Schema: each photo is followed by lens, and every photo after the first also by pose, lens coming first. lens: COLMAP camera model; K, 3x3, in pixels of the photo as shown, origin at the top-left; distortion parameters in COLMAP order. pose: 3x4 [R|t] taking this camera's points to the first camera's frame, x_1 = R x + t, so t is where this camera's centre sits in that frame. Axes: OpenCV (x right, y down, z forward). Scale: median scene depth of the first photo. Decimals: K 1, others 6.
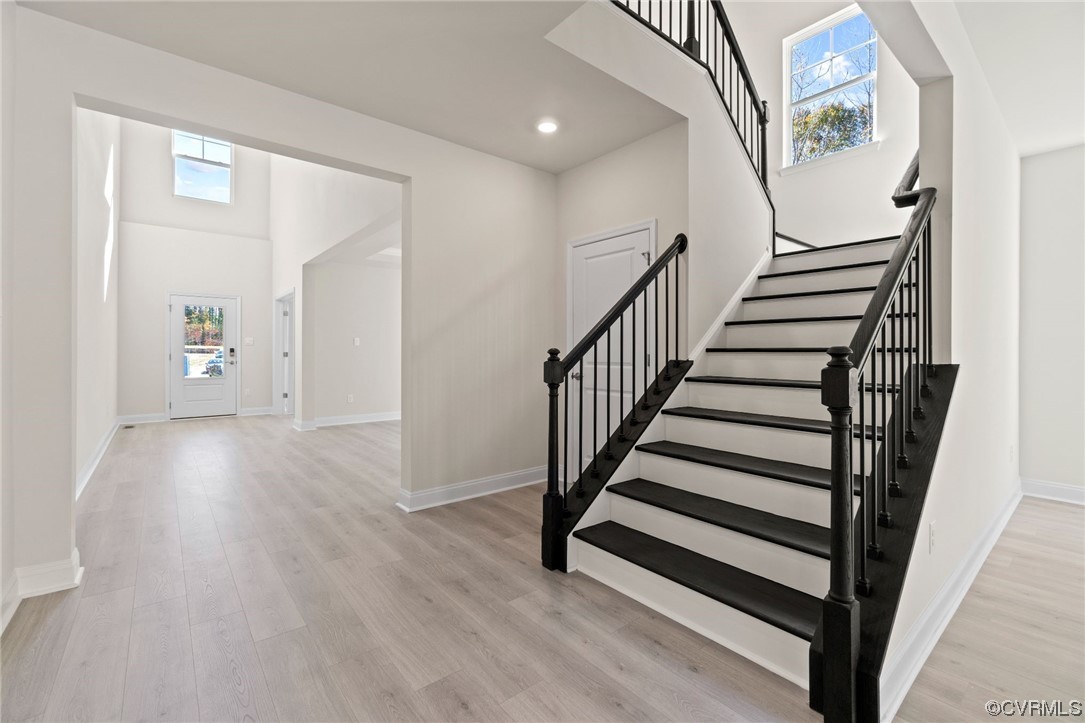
lens RADIAL K [[472.8, 0, 548.7], [0, 472.8, 352.7], [0, 0, 1]] dist [0.004461, 0.000560]
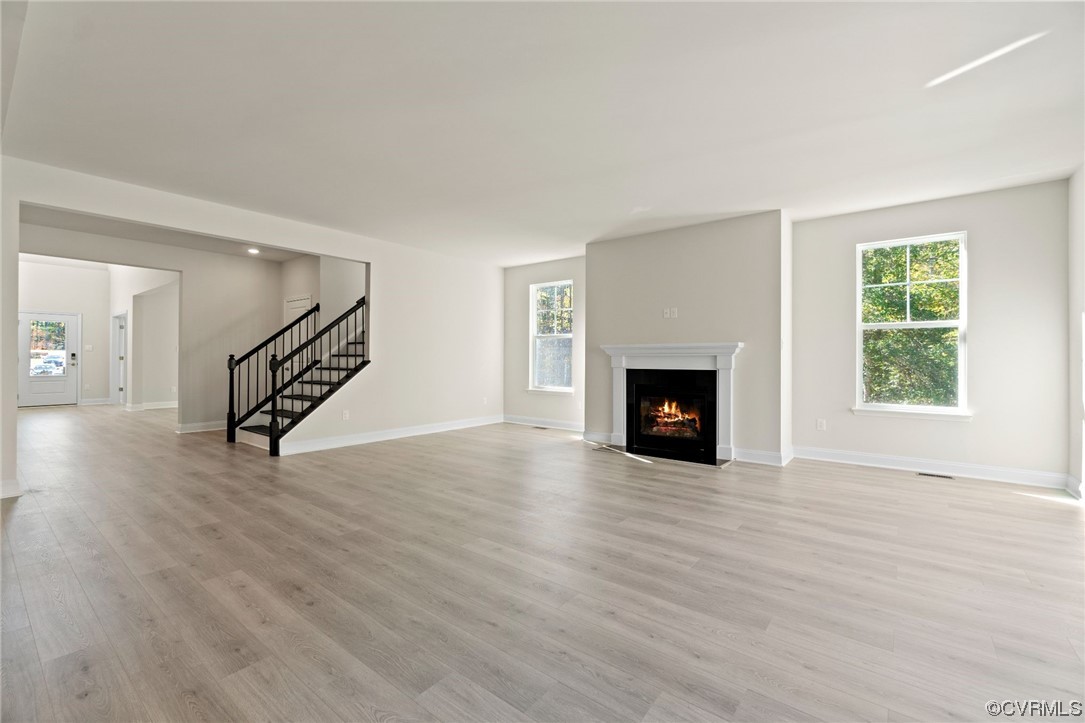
lens RADIAL K [[472.8, 0, 538.9], [0, 472.8, 355.0], [0, 0, 1]] dist [0.004461, 0.000560]
pose [[0.980943, 0.001833, 0.194287, 0.387718], [-0.000678, 0.999982, -0.006012, 0.002888], [-0.194294, 0.005765, 0.980926, -0.616682]]
